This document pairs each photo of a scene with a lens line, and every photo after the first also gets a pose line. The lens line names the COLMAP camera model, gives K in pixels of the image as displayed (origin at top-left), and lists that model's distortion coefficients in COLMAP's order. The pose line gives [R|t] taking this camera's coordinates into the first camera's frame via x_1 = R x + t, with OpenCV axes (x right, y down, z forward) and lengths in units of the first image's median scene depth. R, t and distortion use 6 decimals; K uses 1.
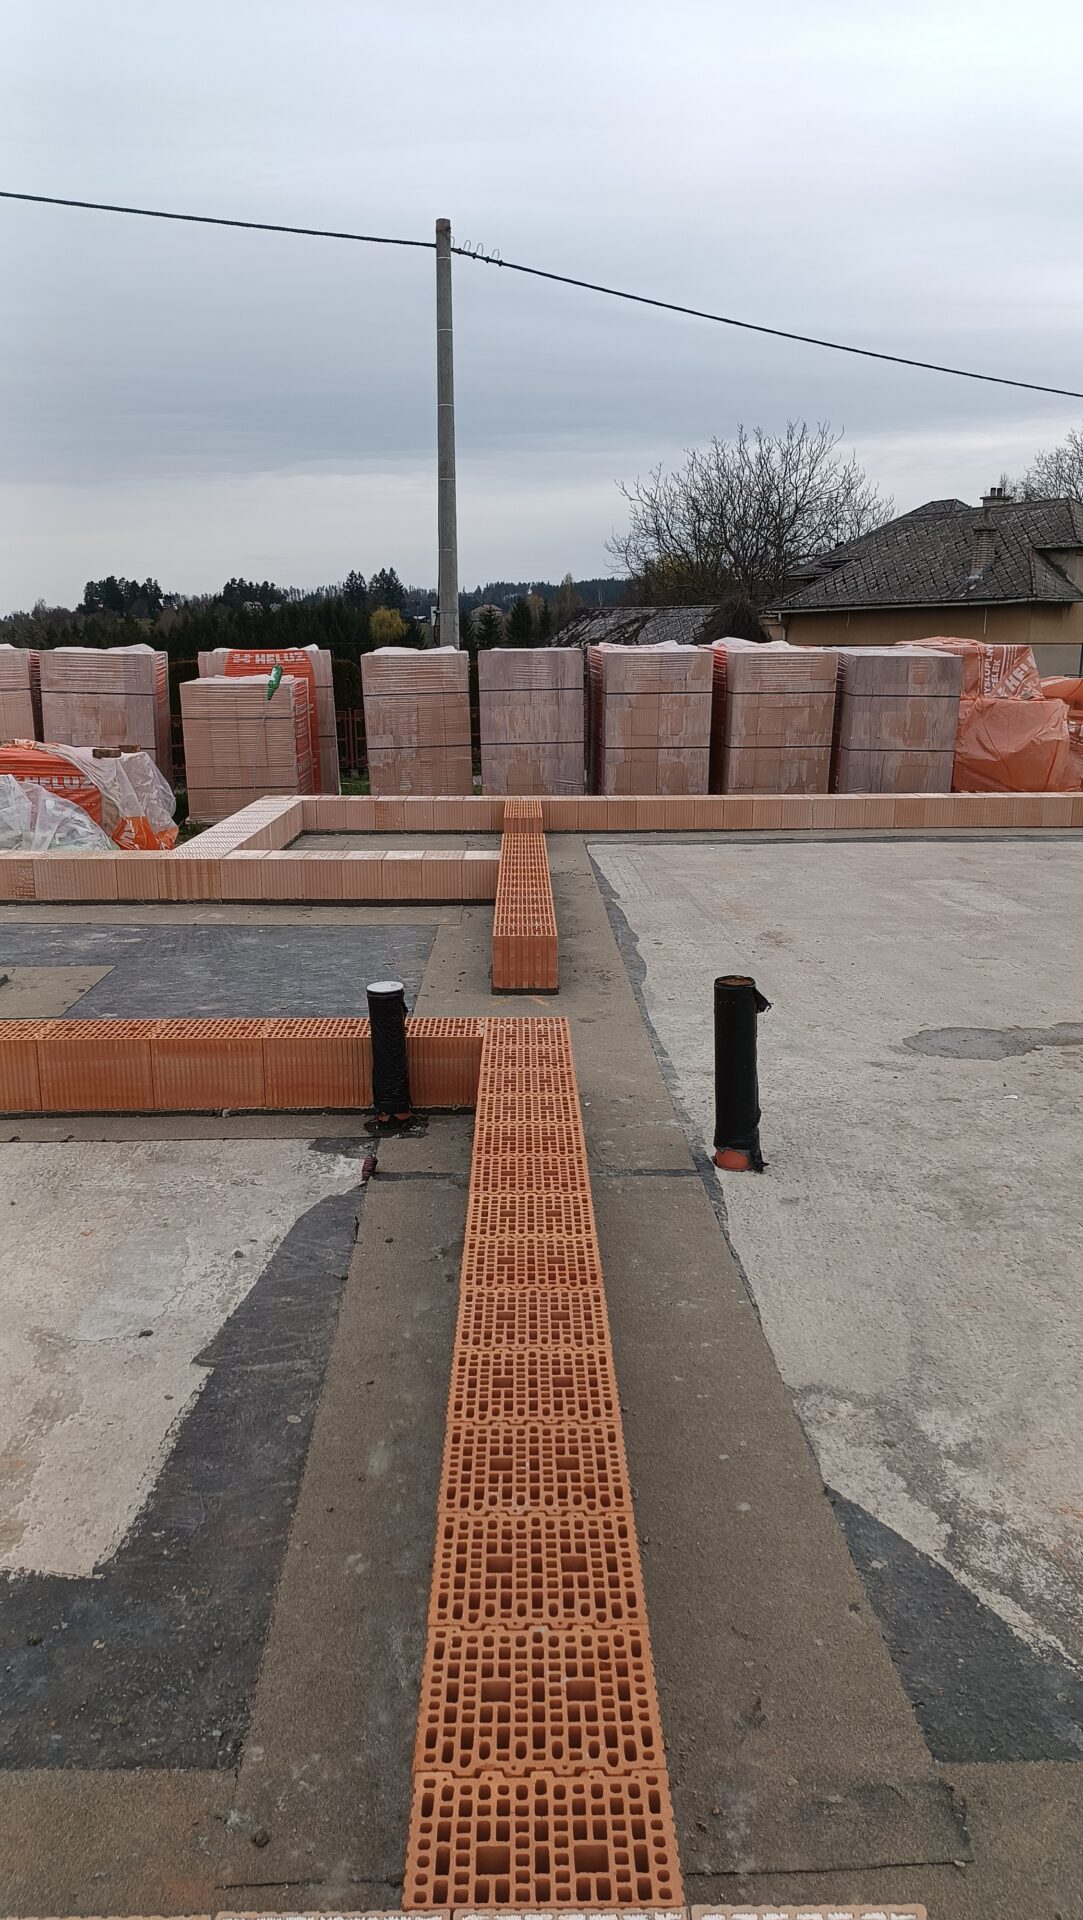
lens RADIAL K [[1349.5, 0, 541.5], [0, 1349.5, 960.0], [0, 0, 1]] dist [0.101398, -0.162339]
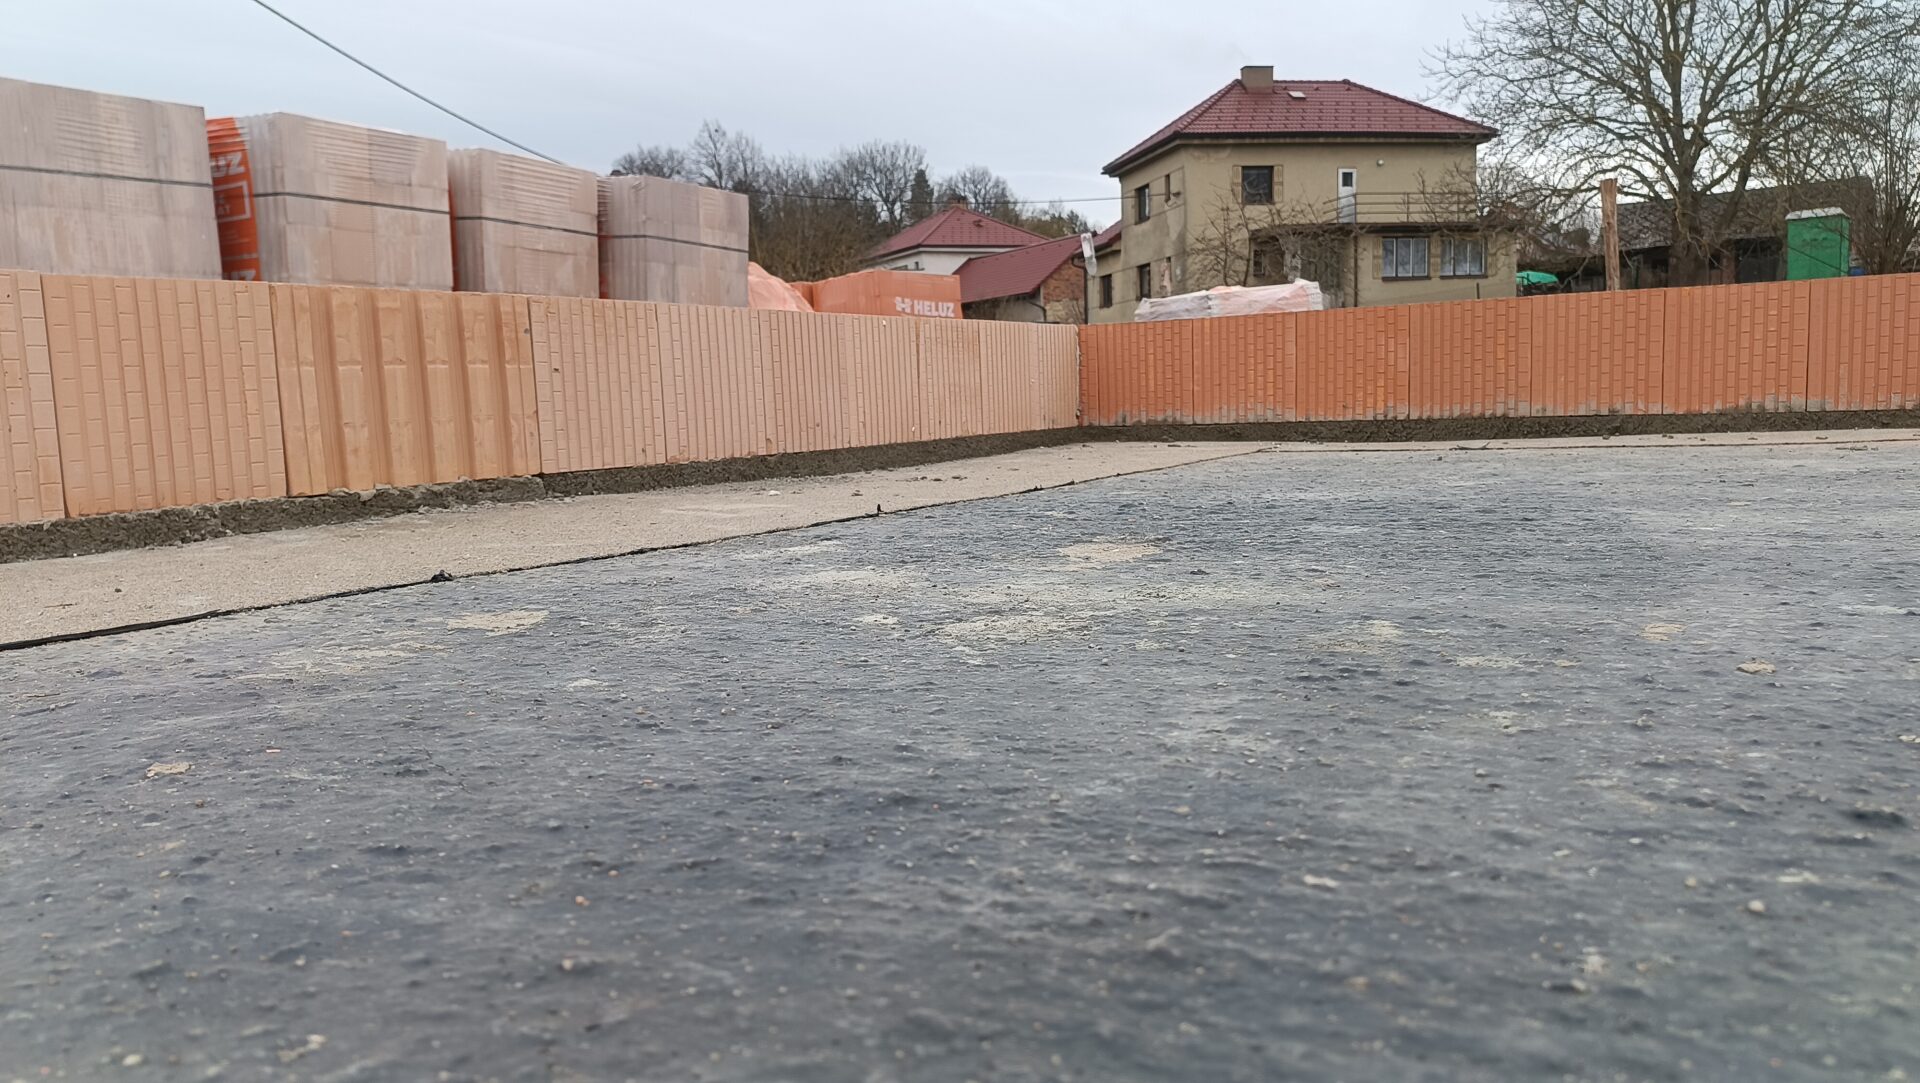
lens RADIAL K [[1364.2, 0, 960.0], [0, 1364.2, 541.5], [0, 0, 1]] dist [0.122425, -0.267094]
pose [[0.516878, -0.110664, 0.848876, -0.257163], [0.228472, 0.973474, -0.012209, -0.010086], [-0.825008, 0.200255, 0.528451, 0.535211]]
